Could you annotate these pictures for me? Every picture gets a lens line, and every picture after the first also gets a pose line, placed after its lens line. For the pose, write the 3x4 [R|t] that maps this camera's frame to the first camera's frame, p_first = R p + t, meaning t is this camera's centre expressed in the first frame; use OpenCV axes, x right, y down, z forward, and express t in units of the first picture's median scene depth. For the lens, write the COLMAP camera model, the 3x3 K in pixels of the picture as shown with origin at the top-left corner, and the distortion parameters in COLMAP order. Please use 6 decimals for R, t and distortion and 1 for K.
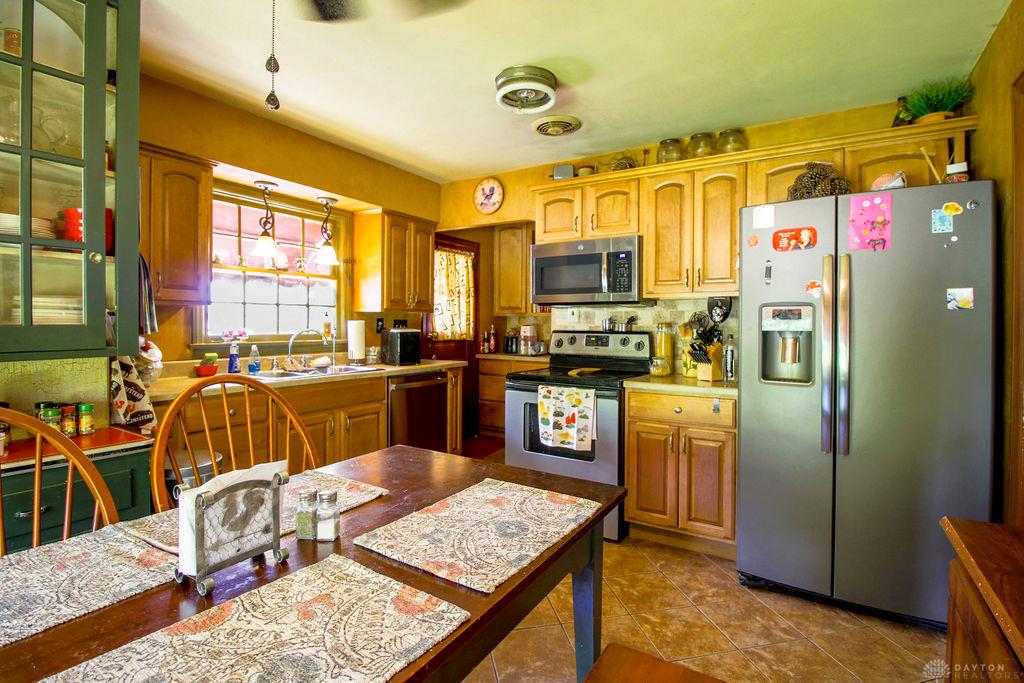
lens RADIAL K [[480.2, 0, 543.0], [0, 480.2, 328.3], [0, 0, 1]] dist [-0.007977, -0.003963]
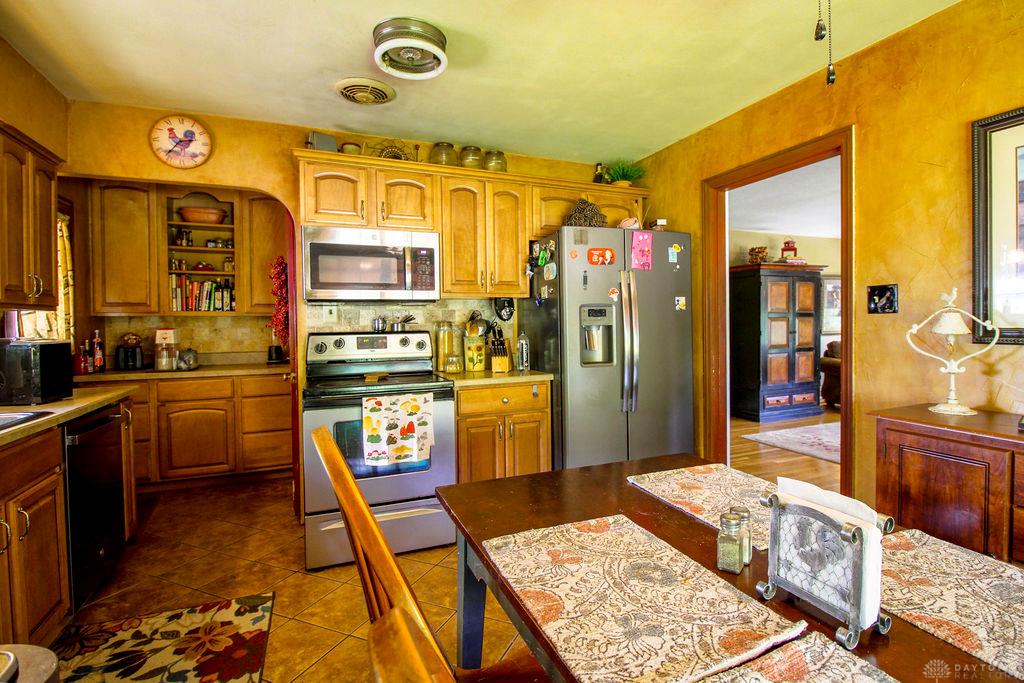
lens RADIAL K [[480.2, 0, 508.9], [0, 480.2, 332.3], [0, 0, 1]] dist [-0.007977, -0.003963]
pose [[0.613306, -0.031344, 0.789223, -0.510307], [0.023746, 0.999492, 0.021241, -0.007461], [-0.789489, 0.005714, 0.613739, 0.283975]]
